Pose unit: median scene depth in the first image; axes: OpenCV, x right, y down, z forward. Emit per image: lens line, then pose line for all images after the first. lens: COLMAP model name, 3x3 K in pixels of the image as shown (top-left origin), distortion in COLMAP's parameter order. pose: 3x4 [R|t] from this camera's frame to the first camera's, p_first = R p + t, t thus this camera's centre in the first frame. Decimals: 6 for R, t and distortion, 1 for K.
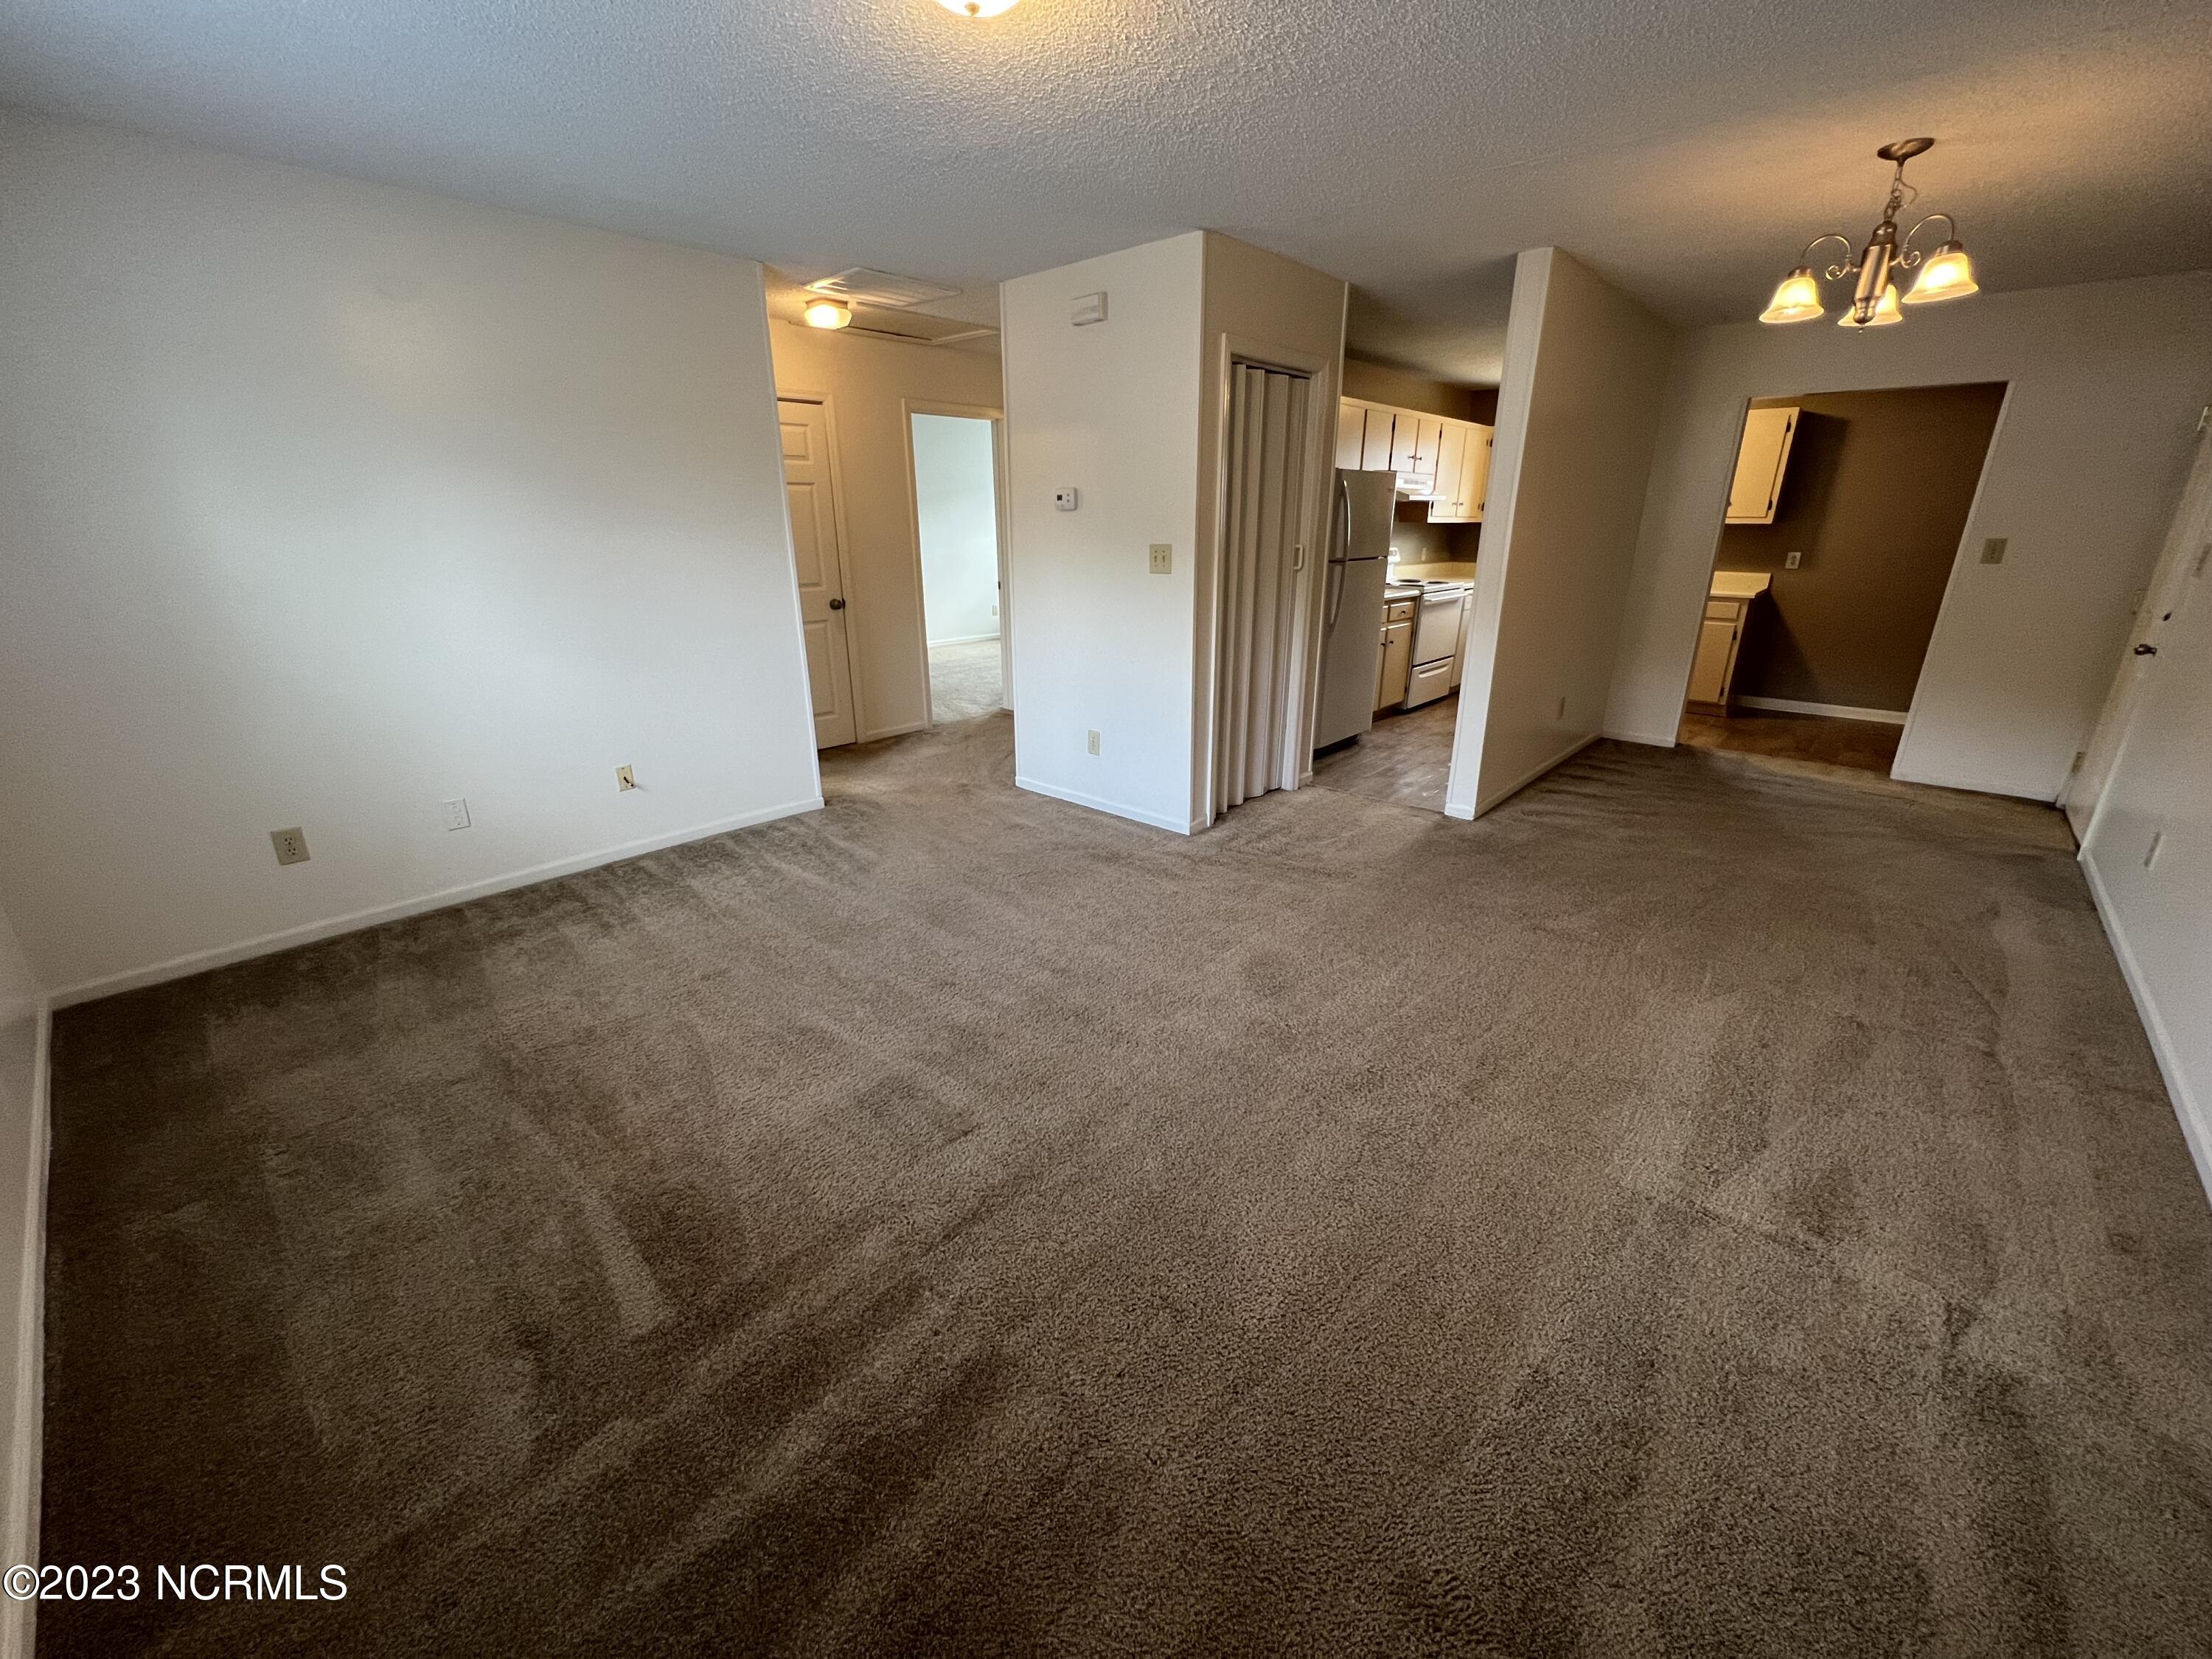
lens RADIAL K [[893.8, 0, 1102.7], [0, 893.8, 828.4], [0, 0, 1]] dist [0.000760, 0.000259]
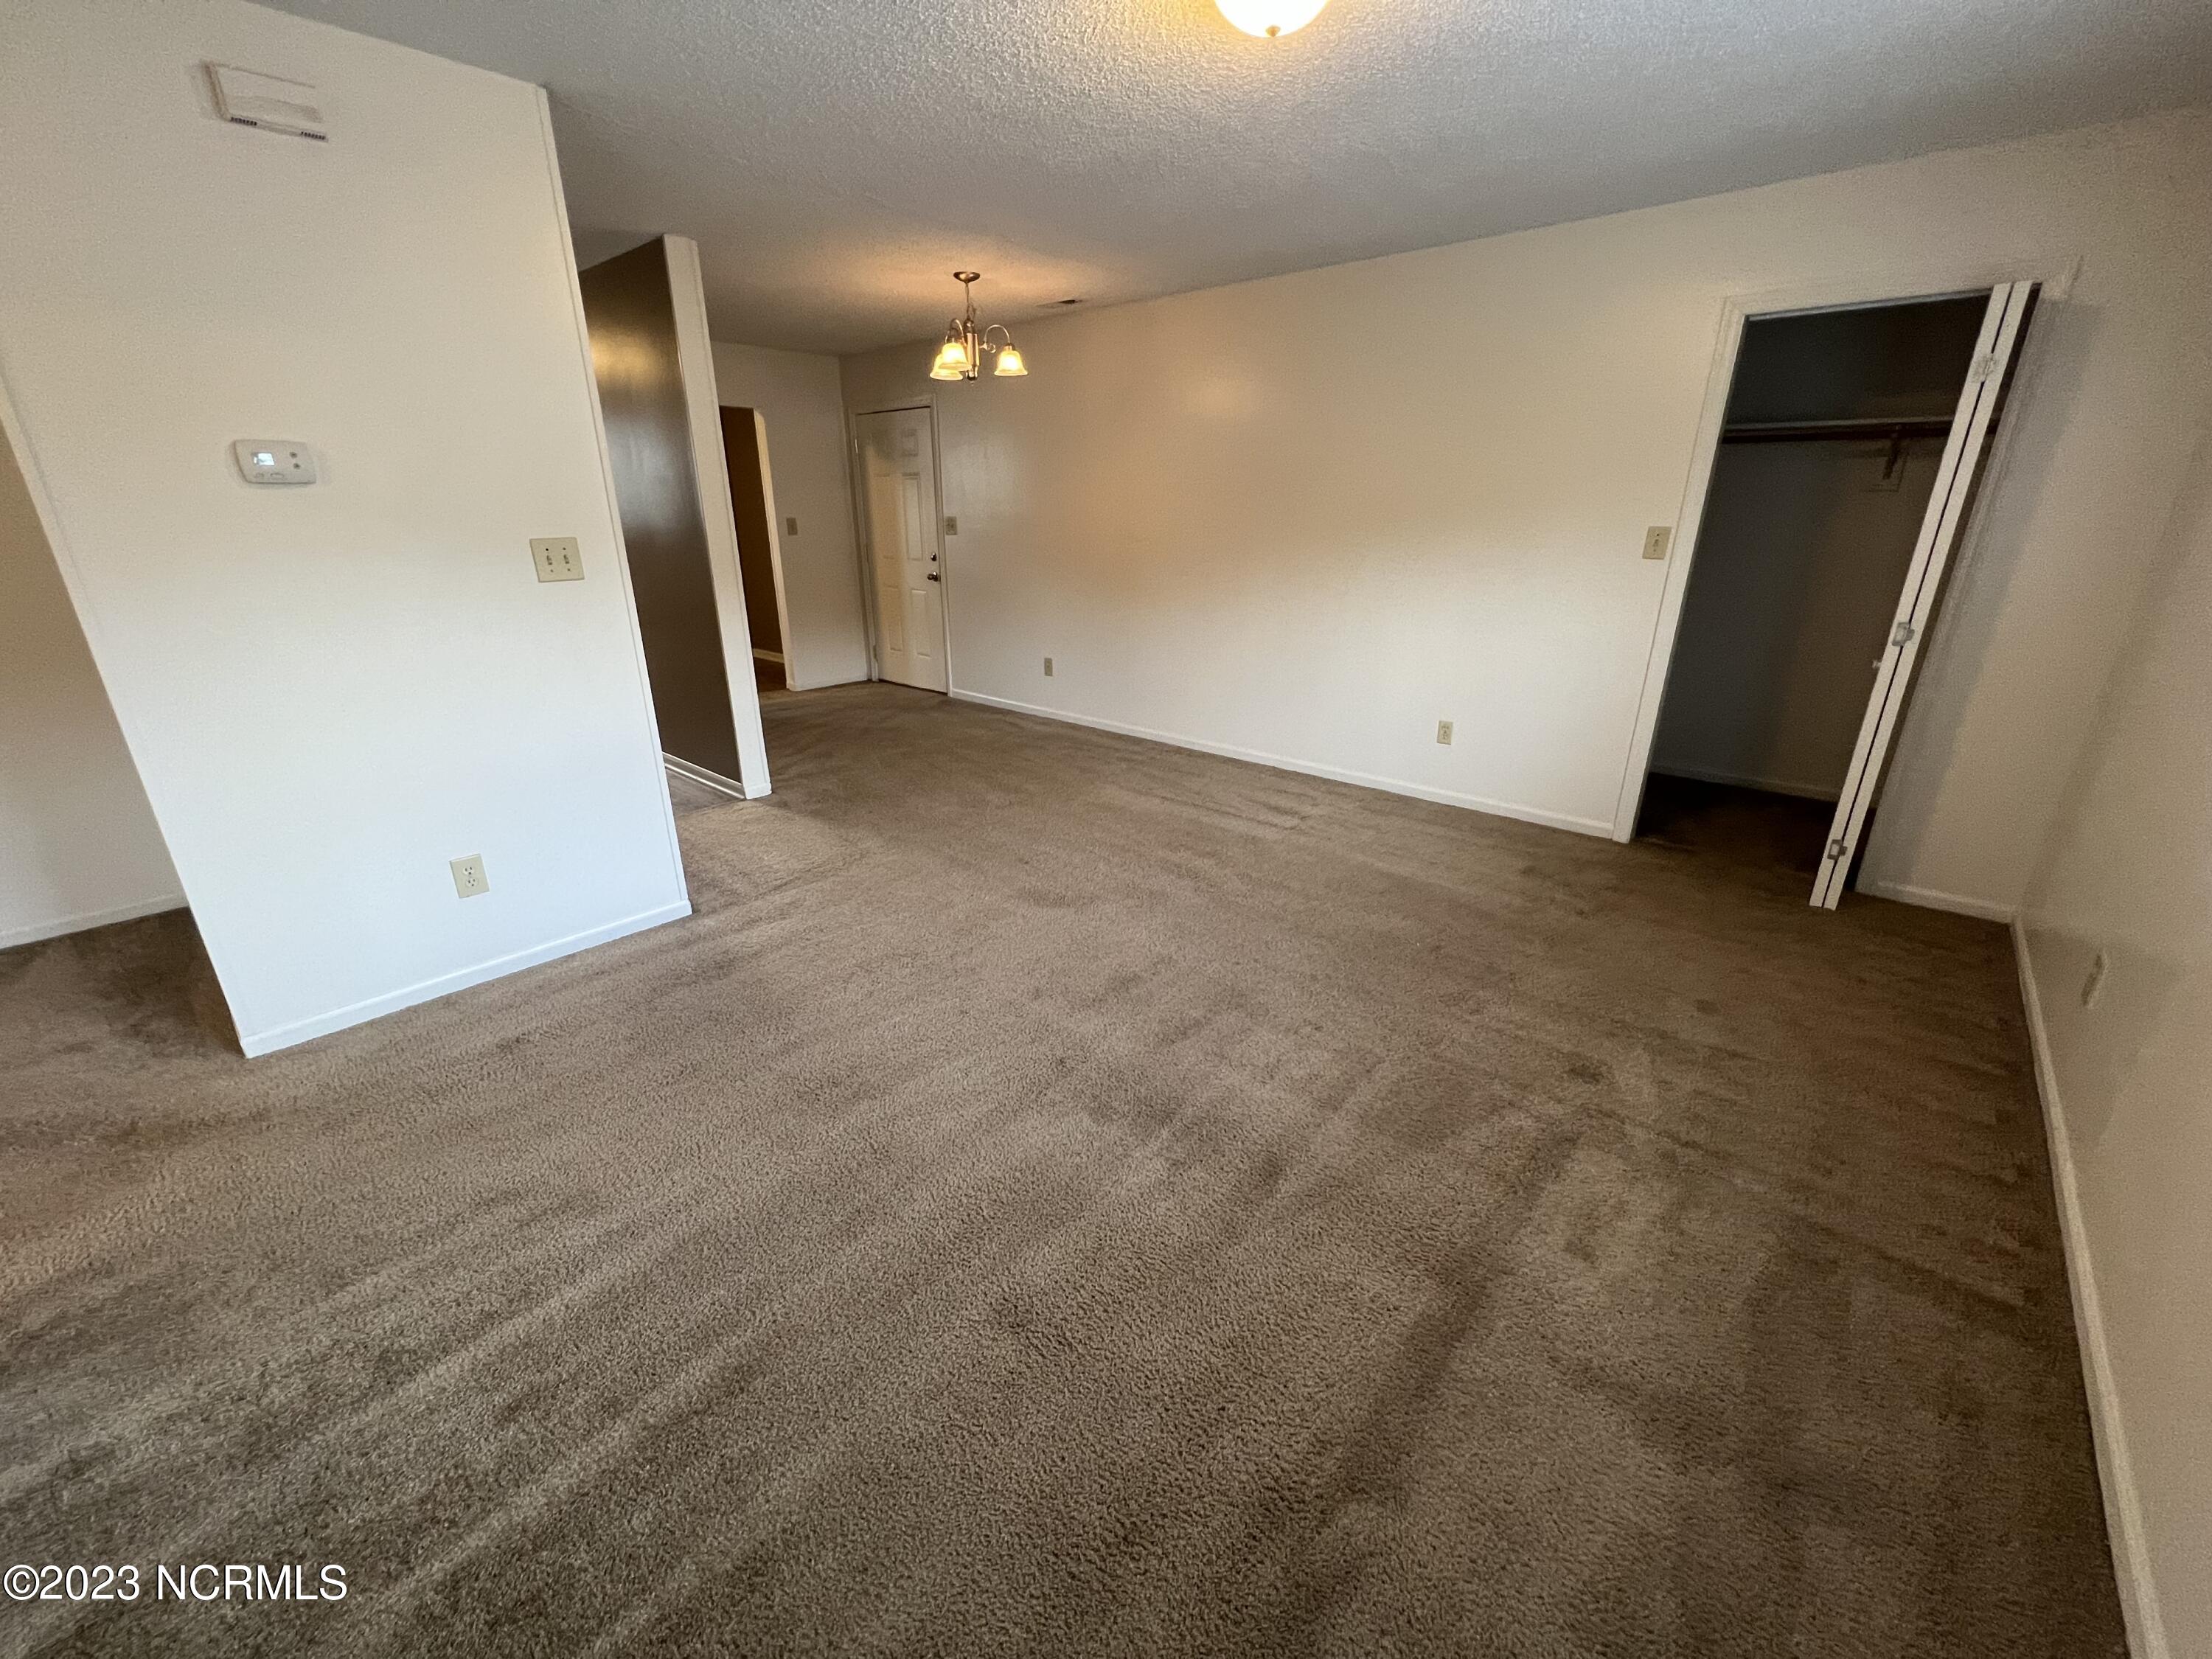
lens RADIAL K [[893.8, 0, 1102.7], [0, 893.8, 828.4], [0, 0, 1]] dist [0.000760, 0.000259]
pose [[-0.017136, -0.339348, 0.940505, -0.636077], [0.331660, 0.885456, 0.325528, -0.198722], [-0.943243, 0.317506, 0.097375, 0.588355]]
